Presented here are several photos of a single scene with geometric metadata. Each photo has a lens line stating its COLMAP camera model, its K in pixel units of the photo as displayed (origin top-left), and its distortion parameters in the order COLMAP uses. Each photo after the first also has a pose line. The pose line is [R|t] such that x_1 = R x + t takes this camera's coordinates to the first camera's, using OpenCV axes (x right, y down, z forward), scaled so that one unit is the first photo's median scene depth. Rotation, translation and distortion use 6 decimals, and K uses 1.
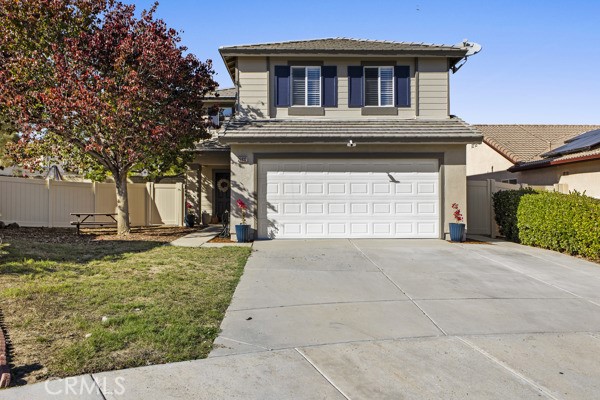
lens RADIAL K [[497.2, 0, 300.6], [0, 497.2, 200.4], [0, 0, 1]] dist [-0.036981, -0.000826]
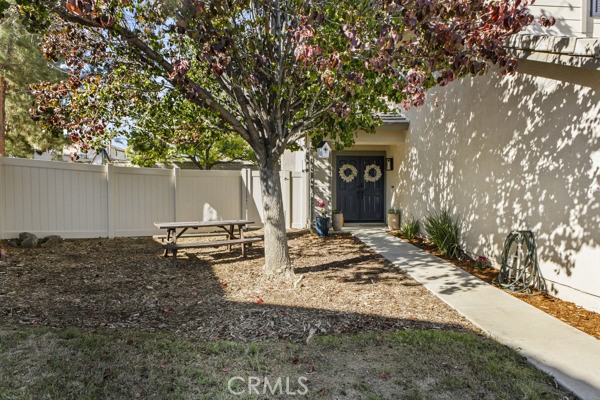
lens RADIAL K [[388.9, 0, 298.8], [0, 388.9, 198.9], [0, 0, 1]] dist [0.006651, 0.000264]
pose [[0.999588, -0.001425, 0.028680, -0.360109], [0.000183, 0.999064, 0.043262, -0.025003], [-0.028715, -0.043239, 0.998652, 0.626220]]
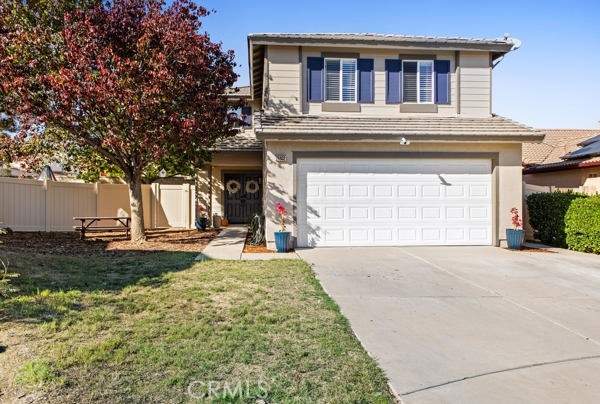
lens RADIAL K [[444.7, 0, 299.8], [0, 444.7, 200.8], [0, 0, 1]] dist [-0.002135, -0.012215]
pose [[0.997644, 0.000114, 0.068600, -0.125995], [-0.000343, 0.999994, 0.003318, -0.008515], [-0.068599, -0.003334, 0.997639, 0.183220]]
